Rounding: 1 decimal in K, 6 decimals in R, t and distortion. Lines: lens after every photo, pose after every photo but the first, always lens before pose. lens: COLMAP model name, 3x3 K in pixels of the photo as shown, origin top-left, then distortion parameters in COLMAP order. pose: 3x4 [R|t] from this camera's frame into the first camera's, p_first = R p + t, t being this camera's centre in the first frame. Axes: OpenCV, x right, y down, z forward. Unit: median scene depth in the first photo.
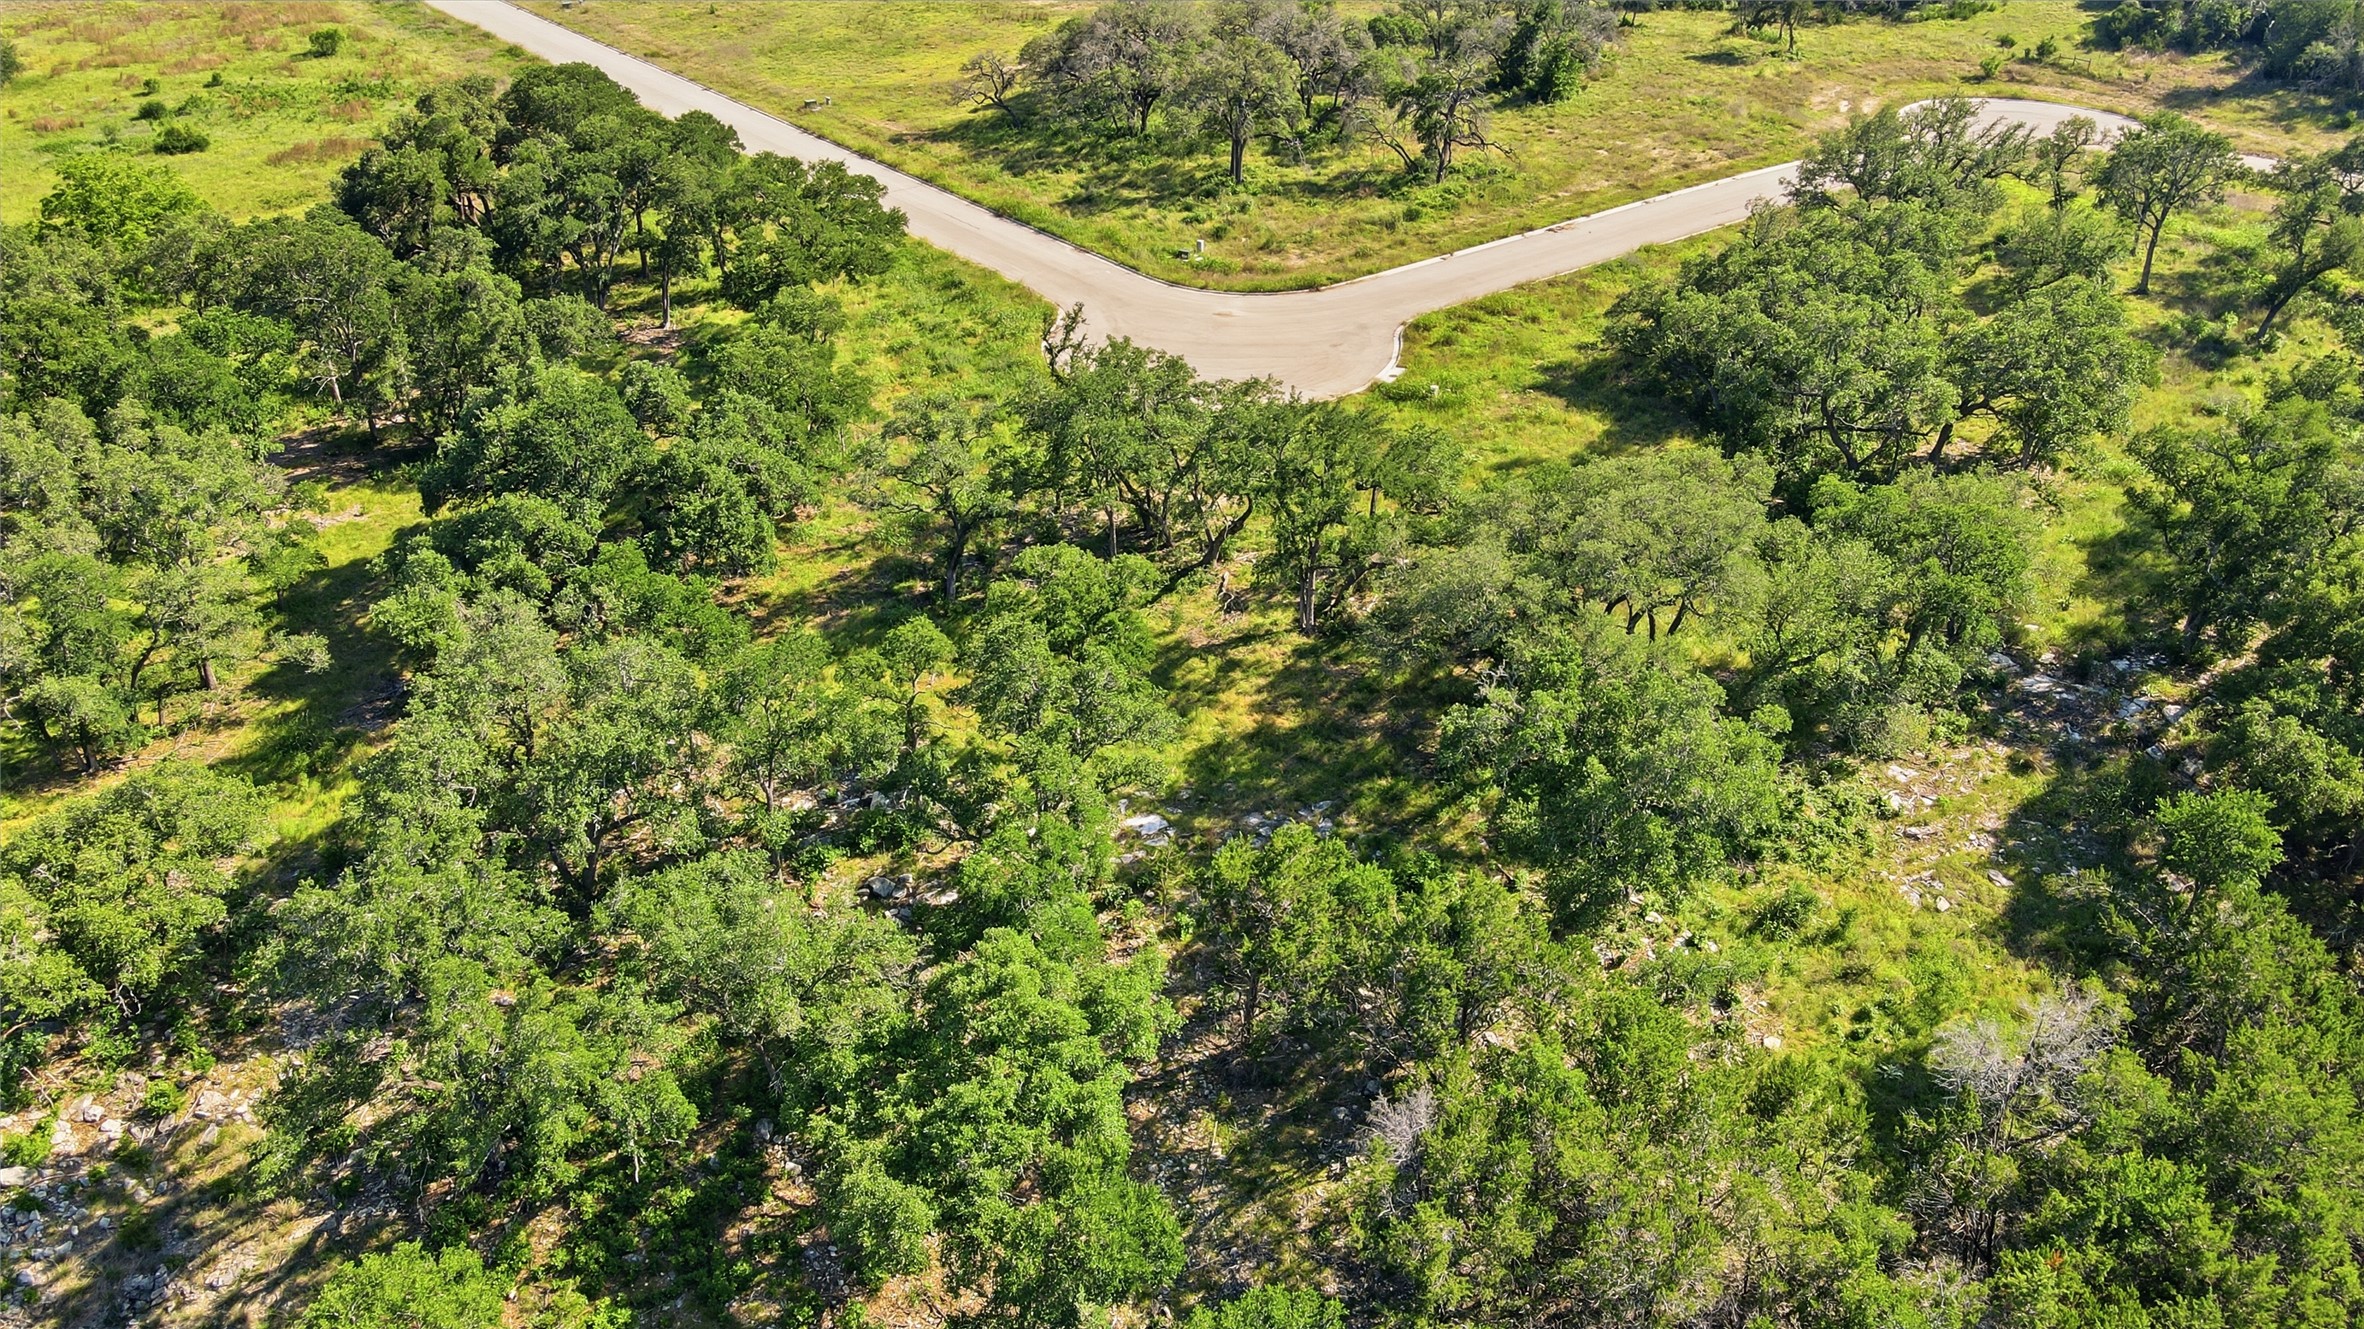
lens RADIAL K [[1735.1, 0, 1182.5], [0, 1735.1, 650.3], [0, 0, 1]] dist [-0.001289, 0.031712]
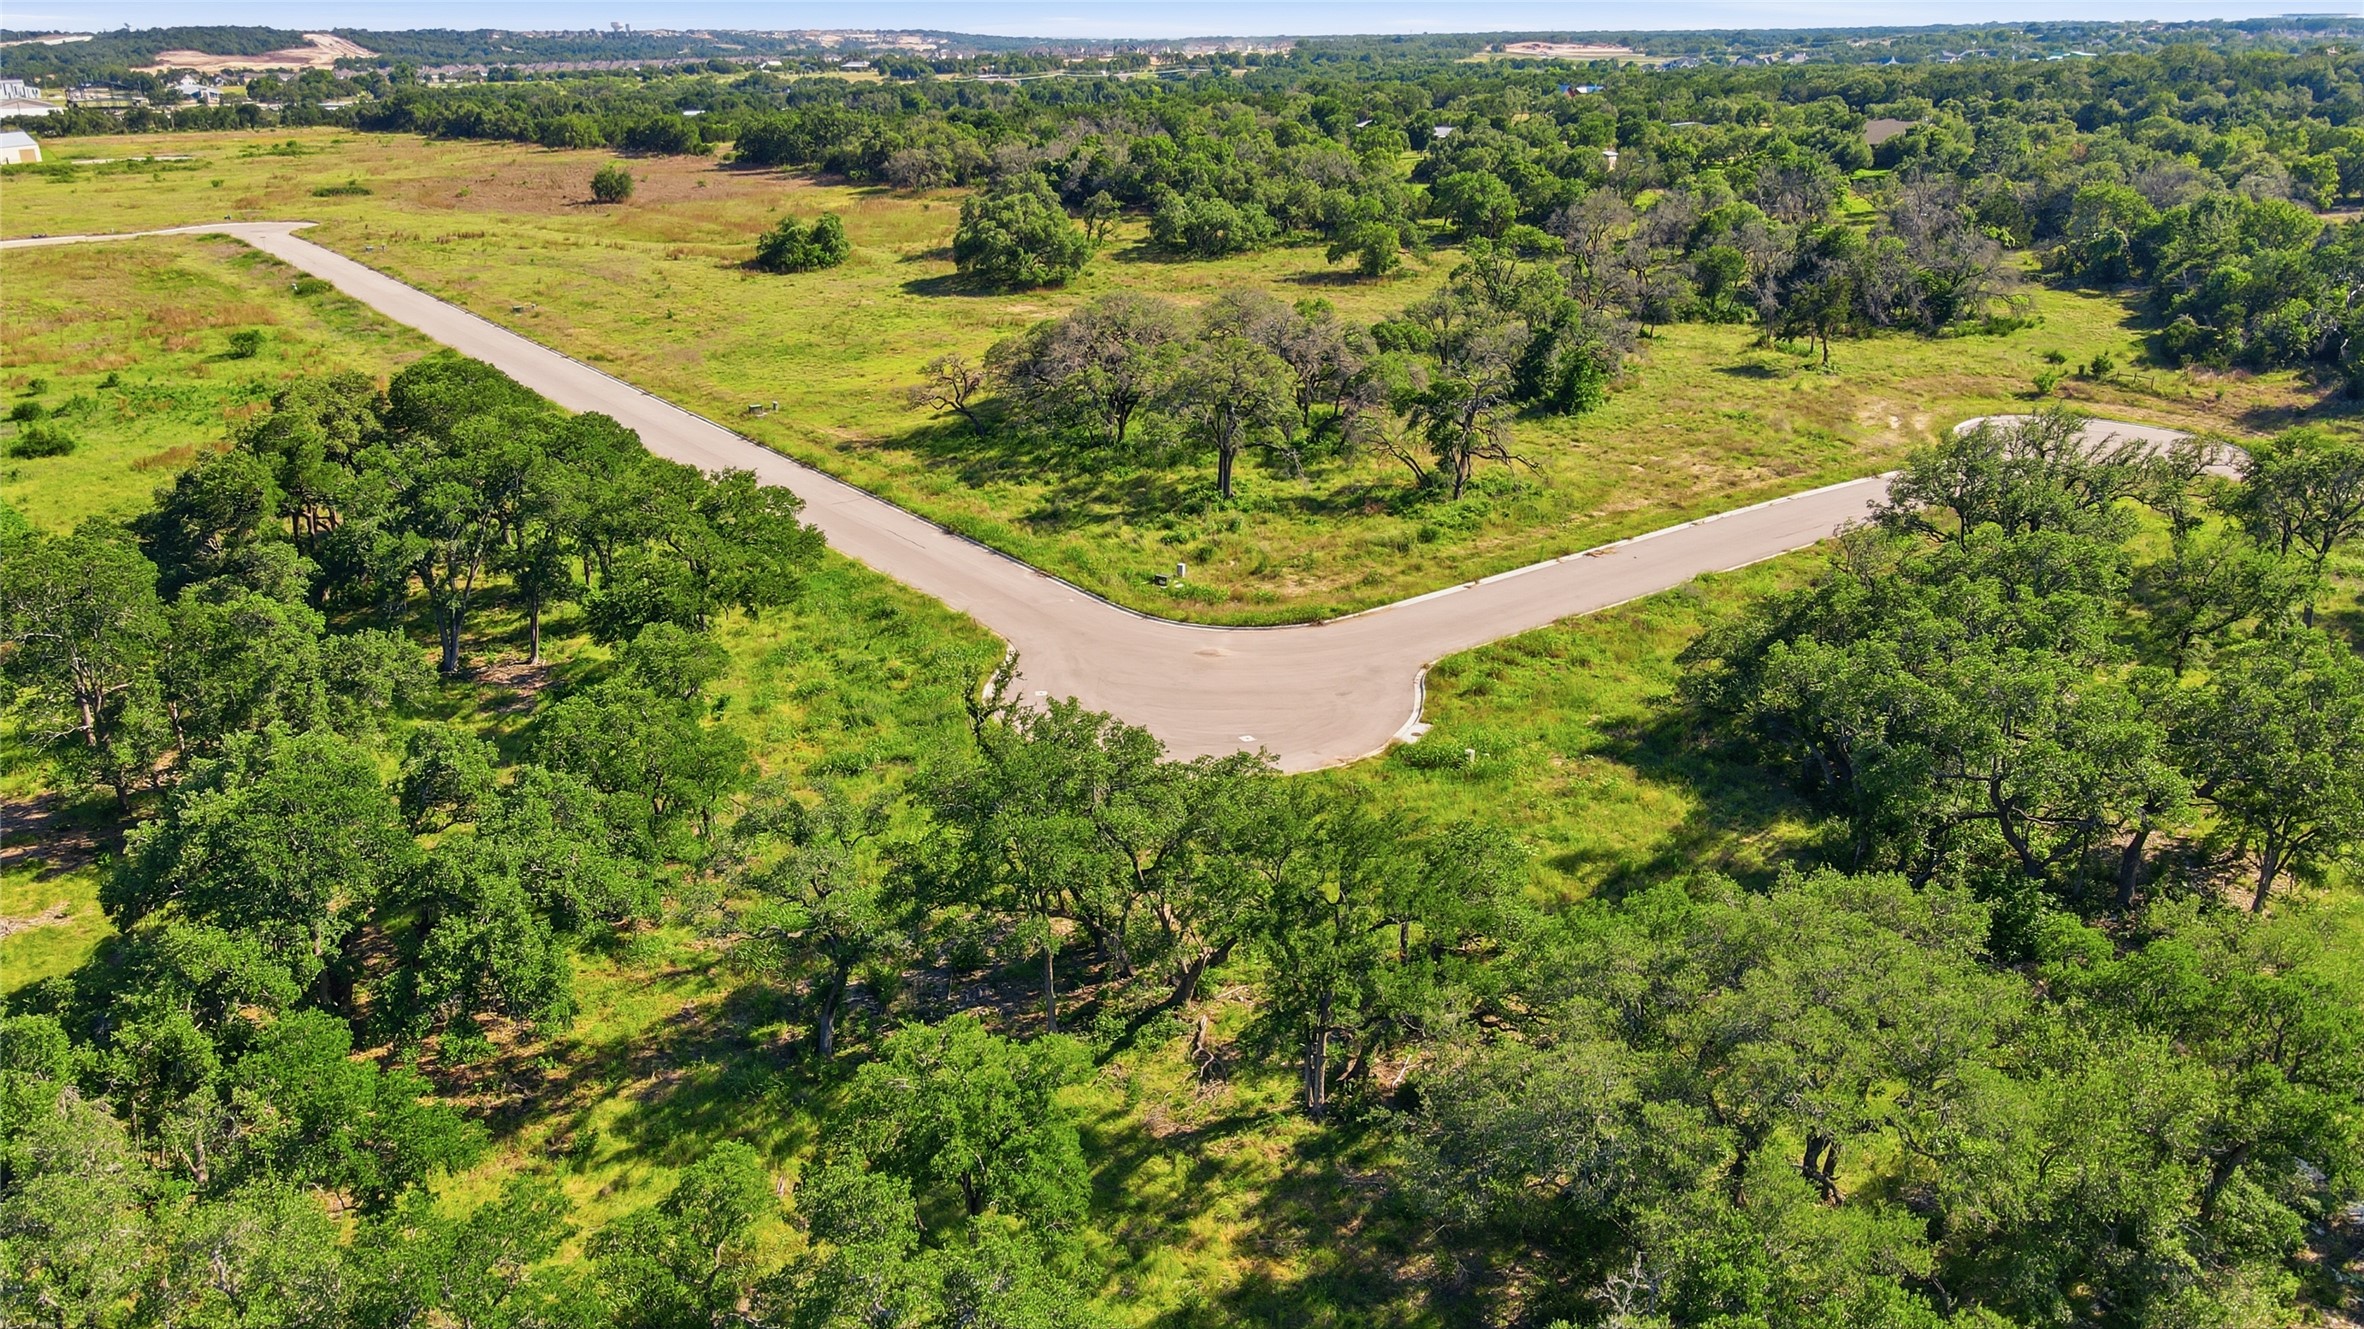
lens RADIAL K [[1735.1, 0, 1185.1], [0, 1735.1, 647.4], [0, 0, 1]] dist [-0.001289, 0.031712]
pose [[0.999957, 0.007805, 0.004907, 0.009038], [-0.006834, 0.984749, -0.173847, -0.051569], [-0.006189, 0.173806, 0.984760, 0.181968]]
